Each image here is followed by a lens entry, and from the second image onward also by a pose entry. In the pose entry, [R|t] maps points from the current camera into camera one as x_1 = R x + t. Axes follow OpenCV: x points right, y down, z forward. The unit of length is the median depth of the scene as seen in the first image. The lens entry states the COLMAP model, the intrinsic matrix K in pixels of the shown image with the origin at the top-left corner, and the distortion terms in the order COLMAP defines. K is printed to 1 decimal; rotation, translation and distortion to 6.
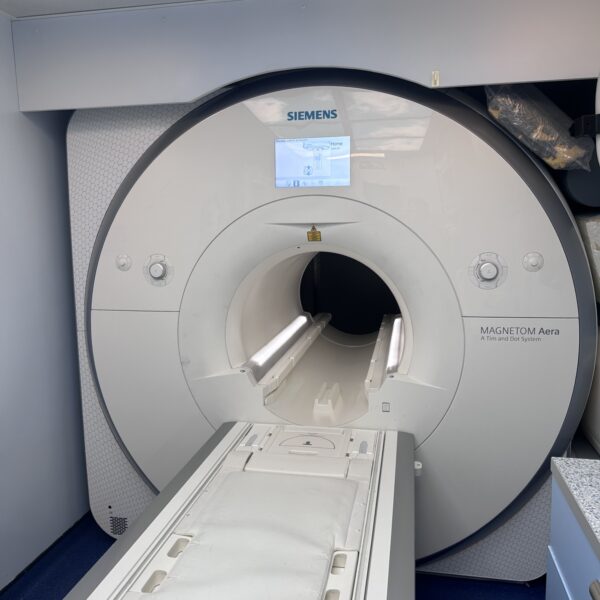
lens RADIAL K [[571.6, 0, 297.1], [0, 571.6, 296.2], [0, 0, 1]] dist [0.033800, 0.000000]
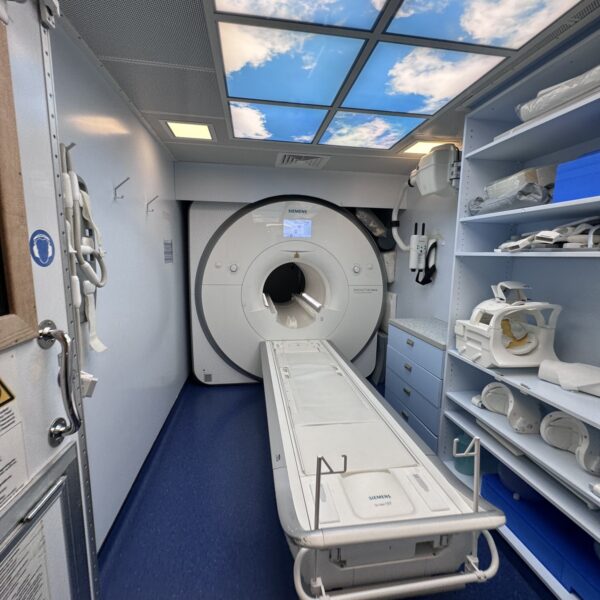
lens RADIAL K [[324.5, 0, 295.6], [0, 324.5, 304.6], [0, 0, 1]] dist [-0.022150, 0.000210]
pose [[0.942693, -0.017405, 0.333208, -0.467232], [0.013195, 0.999802, 0.014893, 0.096077], [-0.333401, -0.009643, 0.942736, -0.417759]]
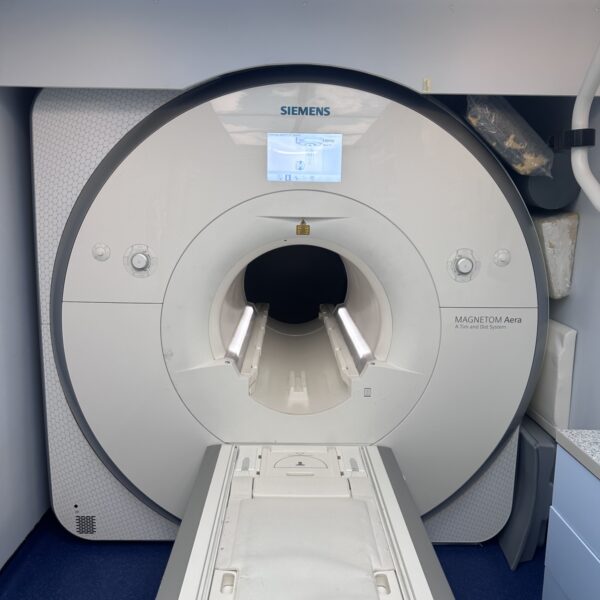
lens RADIAL K [[571.6, 0, 289.2], [0, 571.6, 303.5], [0, 0, 1]] dist [0.033800, 0.000000]
pose [[0.978577, -0.003993, 0.205840, -0.198713], [-0.002766, 0.999467, 0.032540, -0.005791], [-0.205860, -0.032413, 0.978044, -0.005387]]
